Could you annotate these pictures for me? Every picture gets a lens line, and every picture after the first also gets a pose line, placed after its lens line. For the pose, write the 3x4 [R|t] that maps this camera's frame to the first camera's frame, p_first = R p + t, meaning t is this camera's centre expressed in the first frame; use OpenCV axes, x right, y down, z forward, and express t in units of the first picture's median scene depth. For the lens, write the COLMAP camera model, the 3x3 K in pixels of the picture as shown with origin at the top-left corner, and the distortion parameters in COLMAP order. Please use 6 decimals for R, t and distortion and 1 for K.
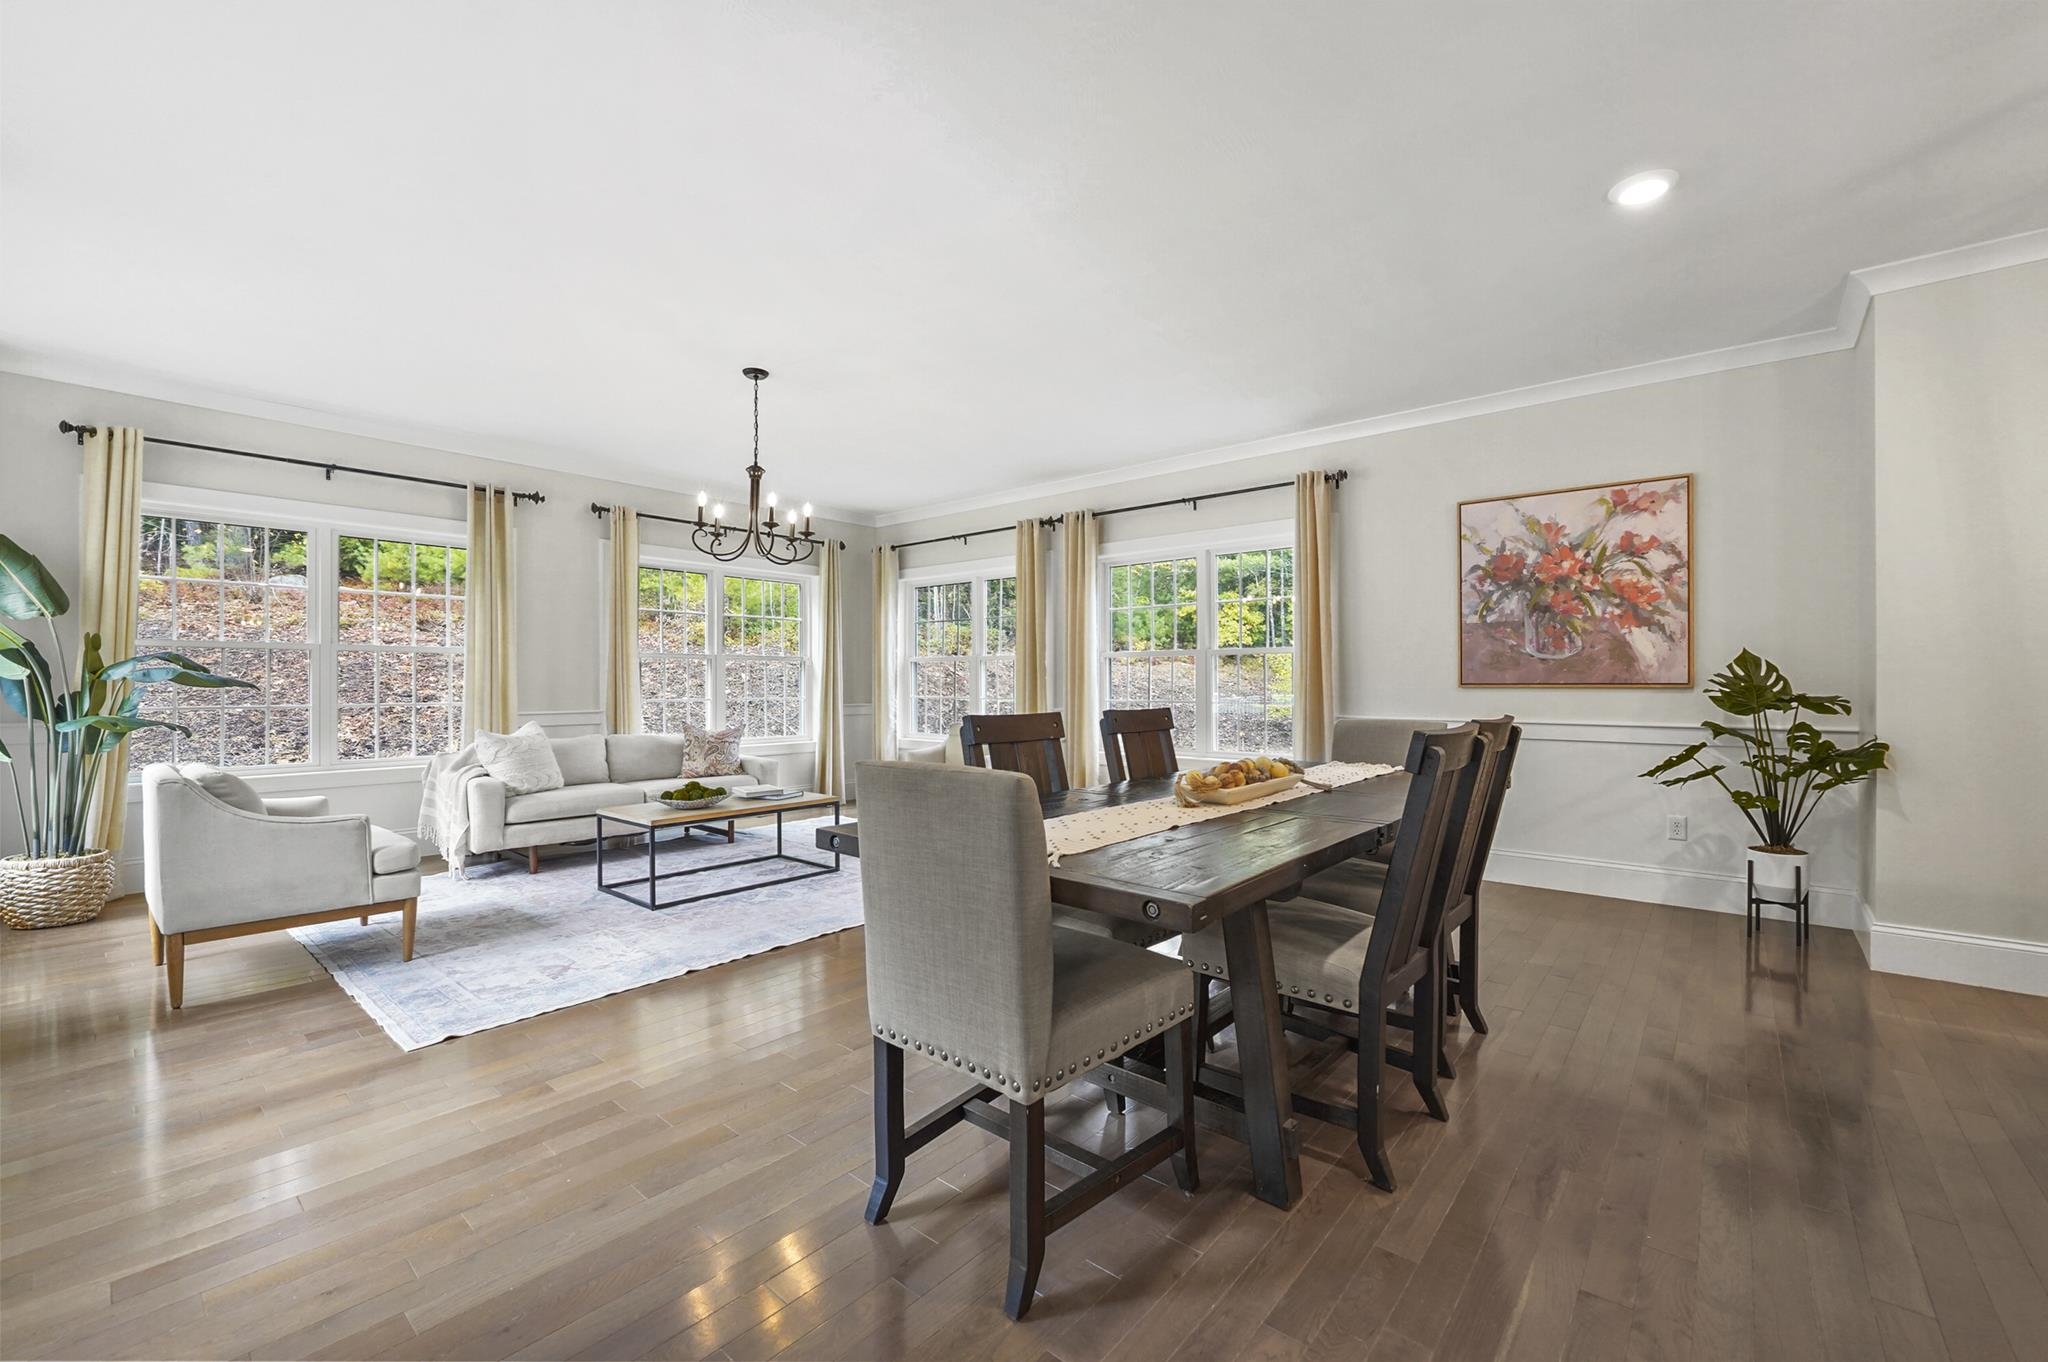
lens RADIAL K [[831.6, 0, 1027.7], [0, 831.6, 681.5], [0, 0, 1]] dist [-0.002203, -0.003324]
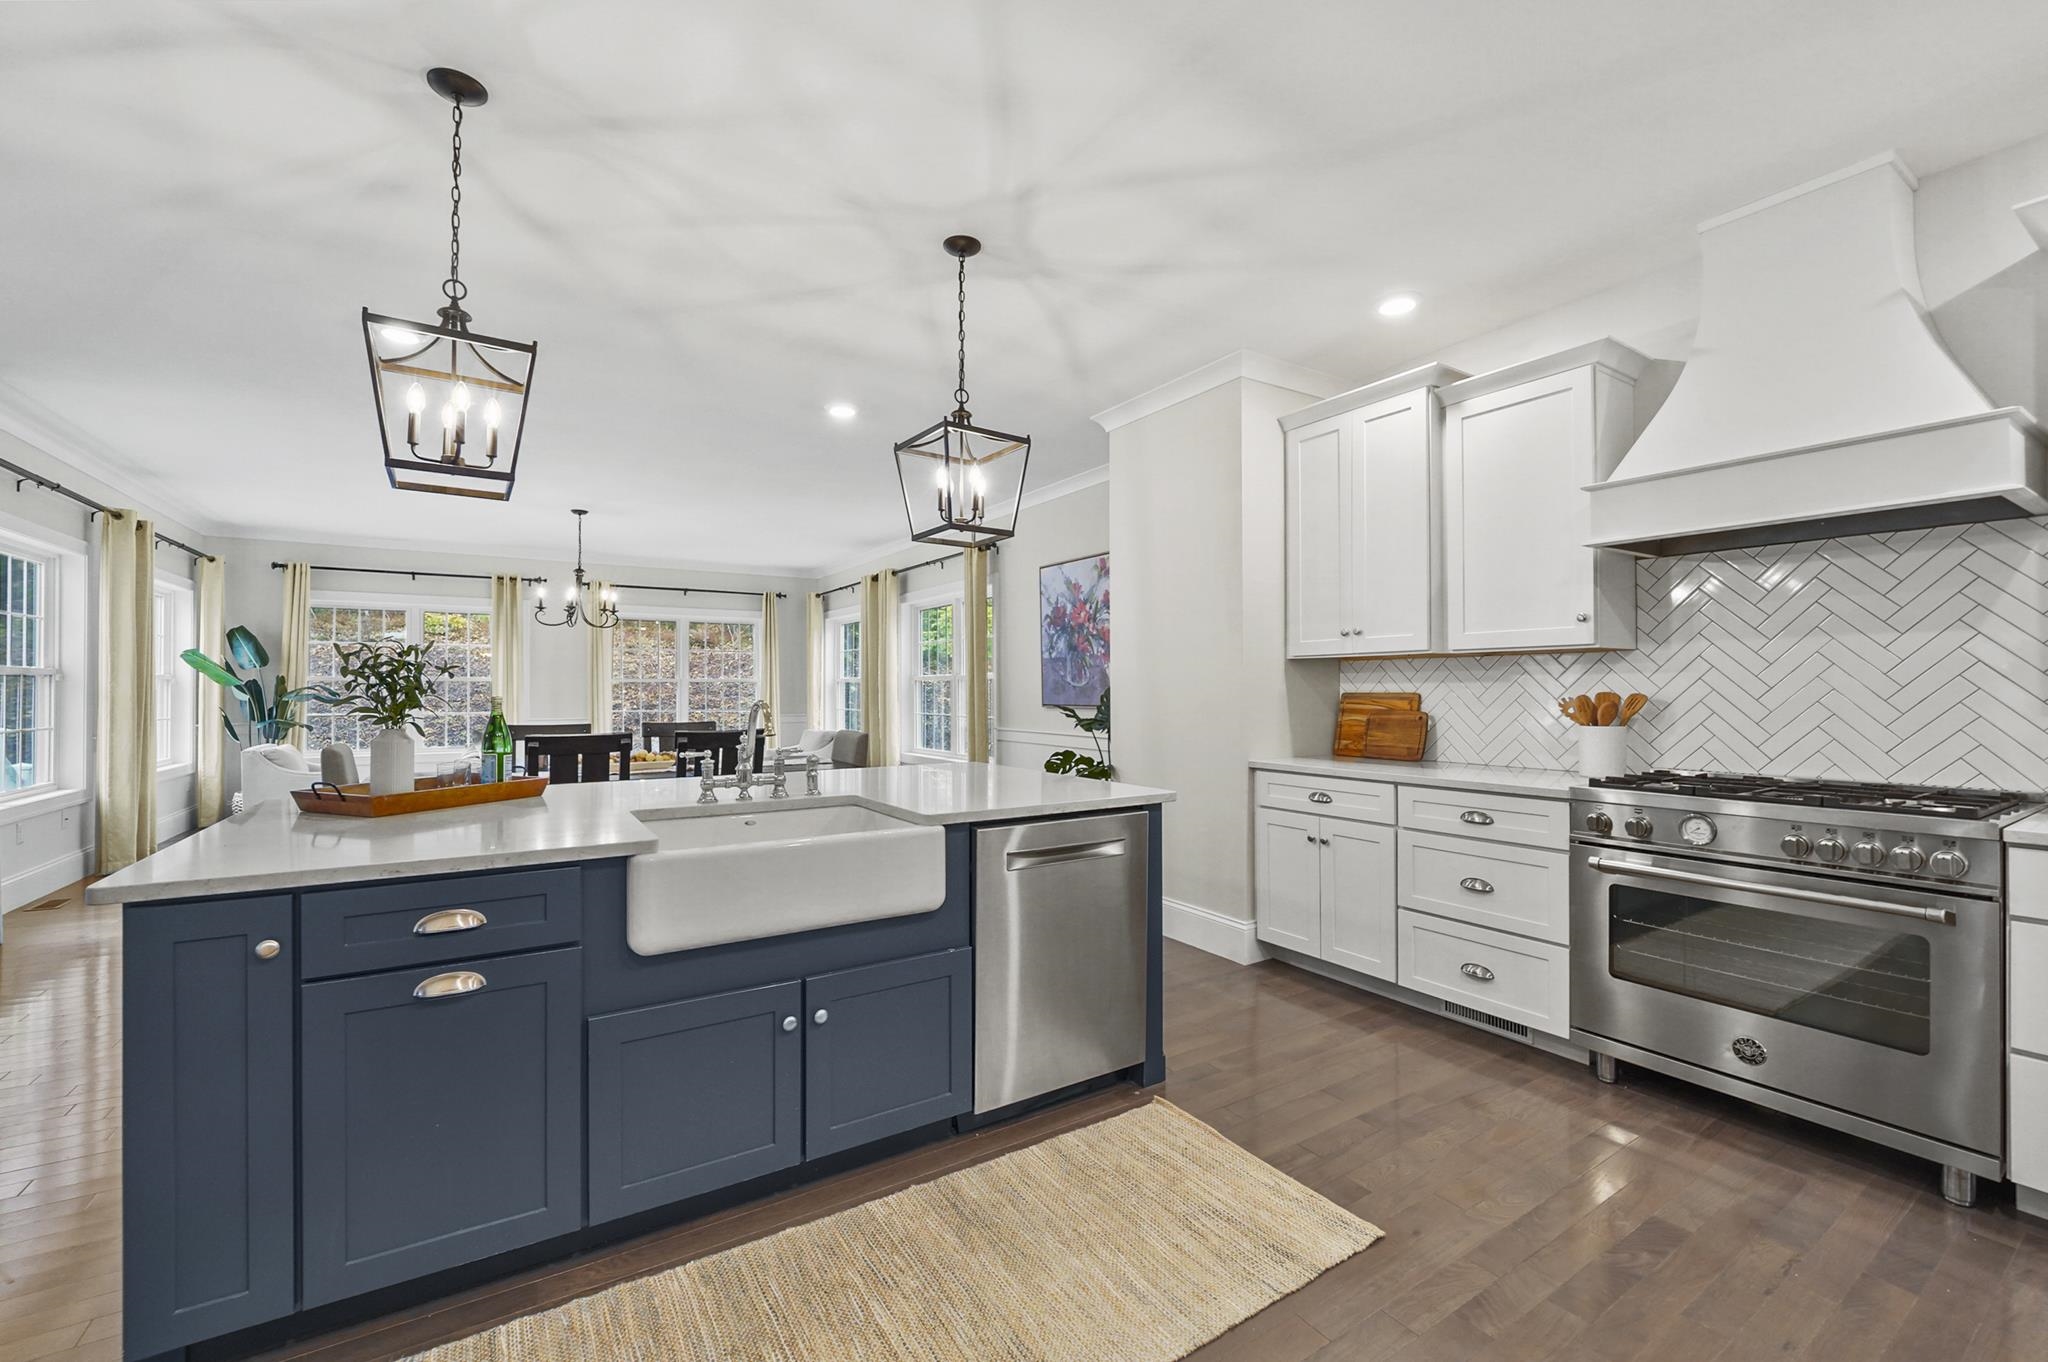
lens RADIAL K [[835.0, 0, 1021.5], [0, 835.0, 682.7], [0, 0, 1]] dist [0.004670, -0.007539]
pose [[0.956601, -0.004629, -0.291365, 0.971693], [0.002704, 0.999972, -0.007011, -0.025369], [0.291389, 0.005919, 0.956586, -0.298115]]
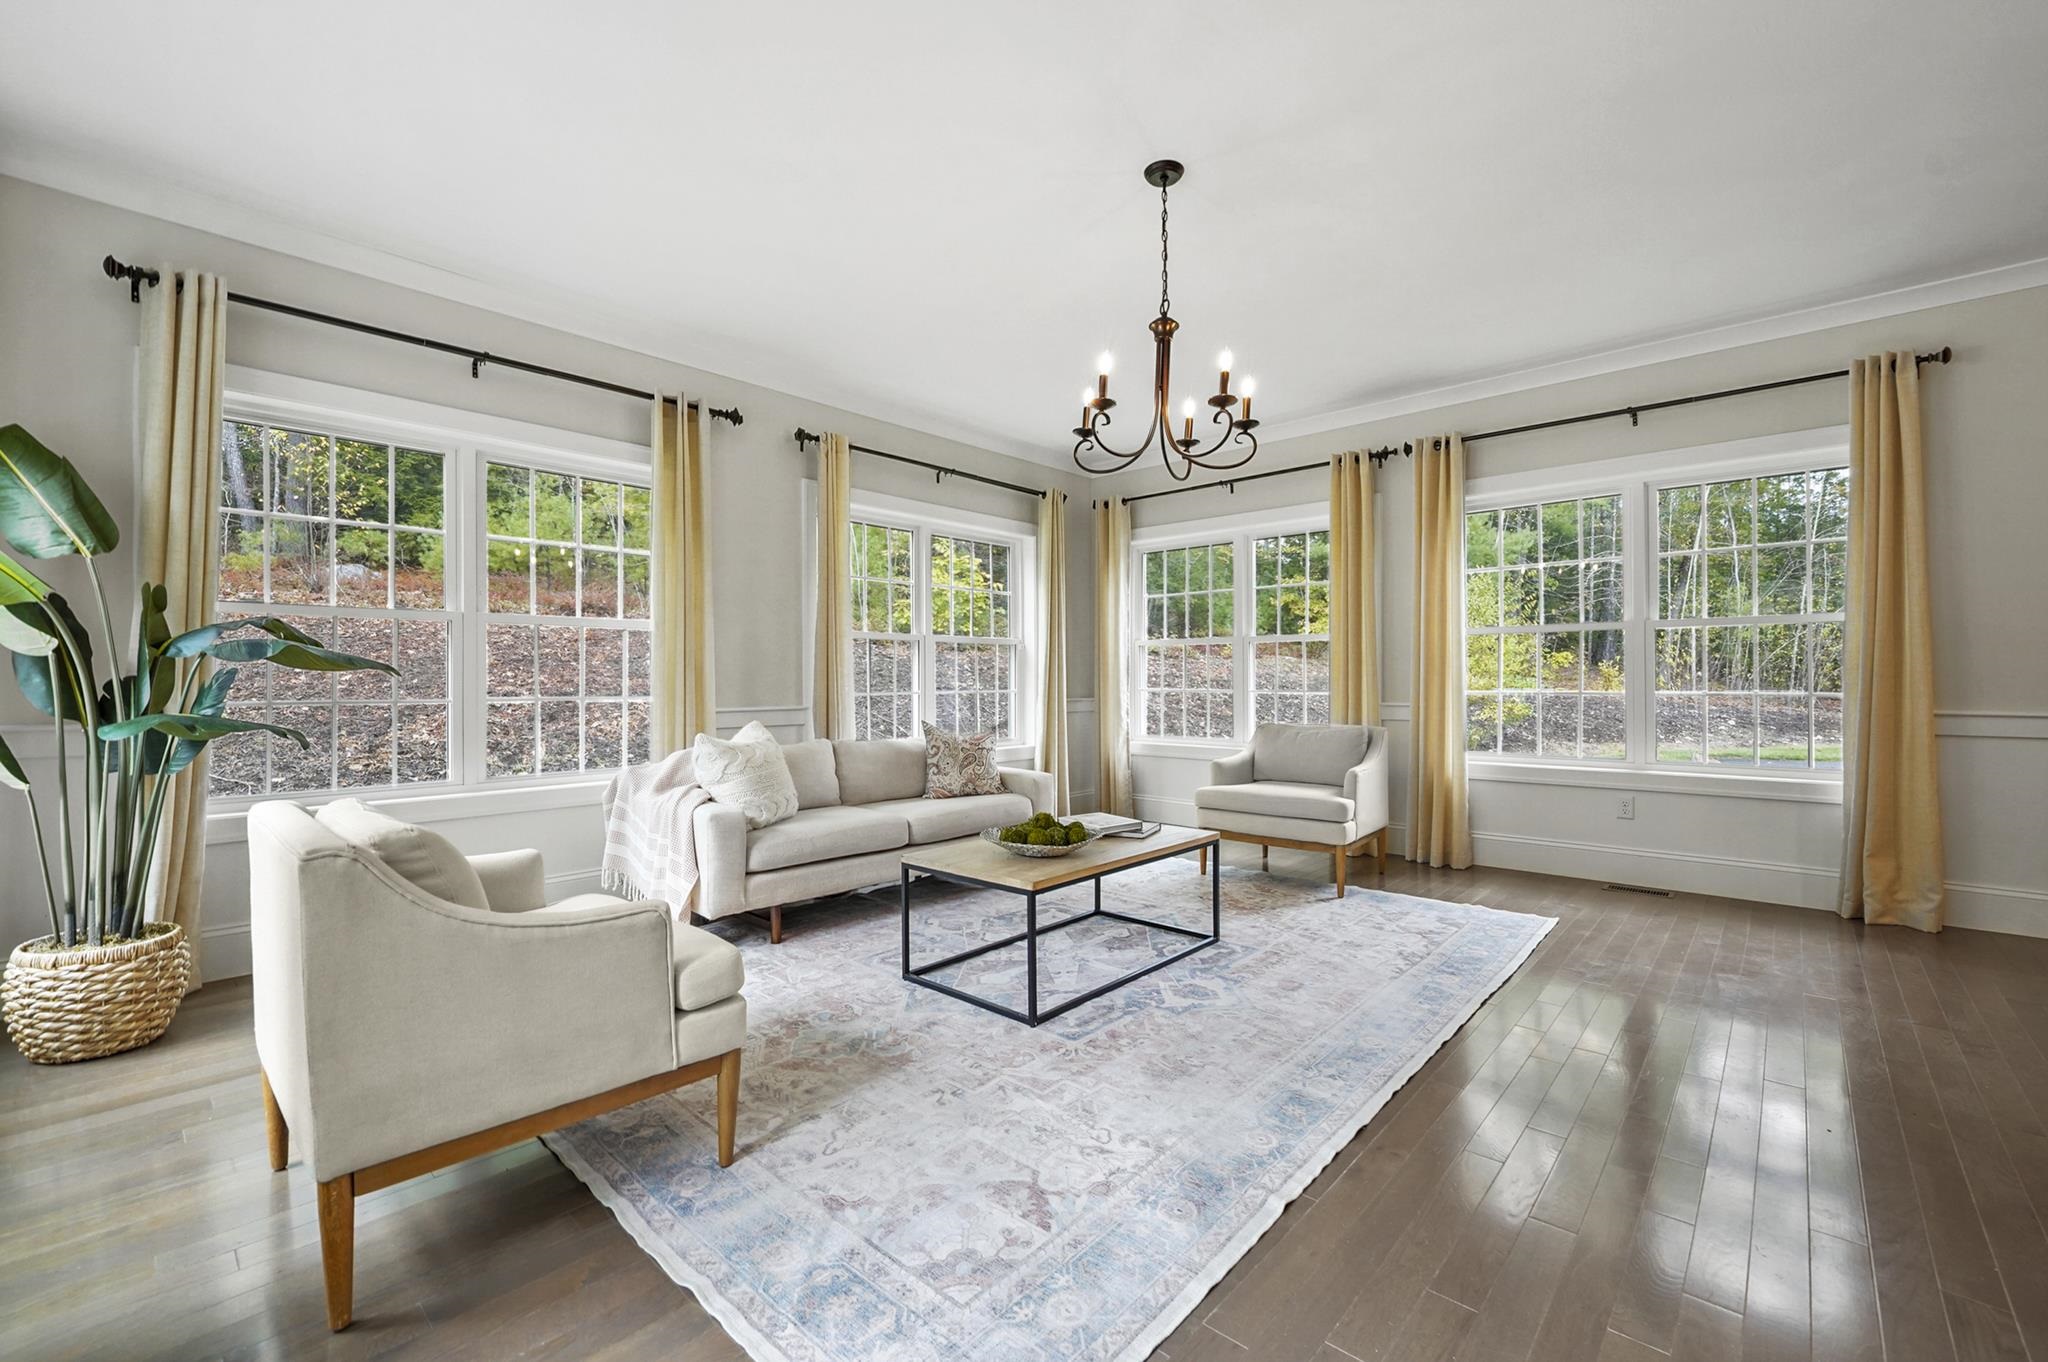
lens RADIAL K [[835.0, 0, 1021.5], [0, 835.0, 682.7], [0, 0, 1]] dist [0.004670, -0.007539]
pose [[0.999359, -0.002529, -0.035715, -0.410879], [0.002641, 0.999992, 0.003086, 0.016017], [0.035707, -0.003178, 0.999357, 0.355112]]
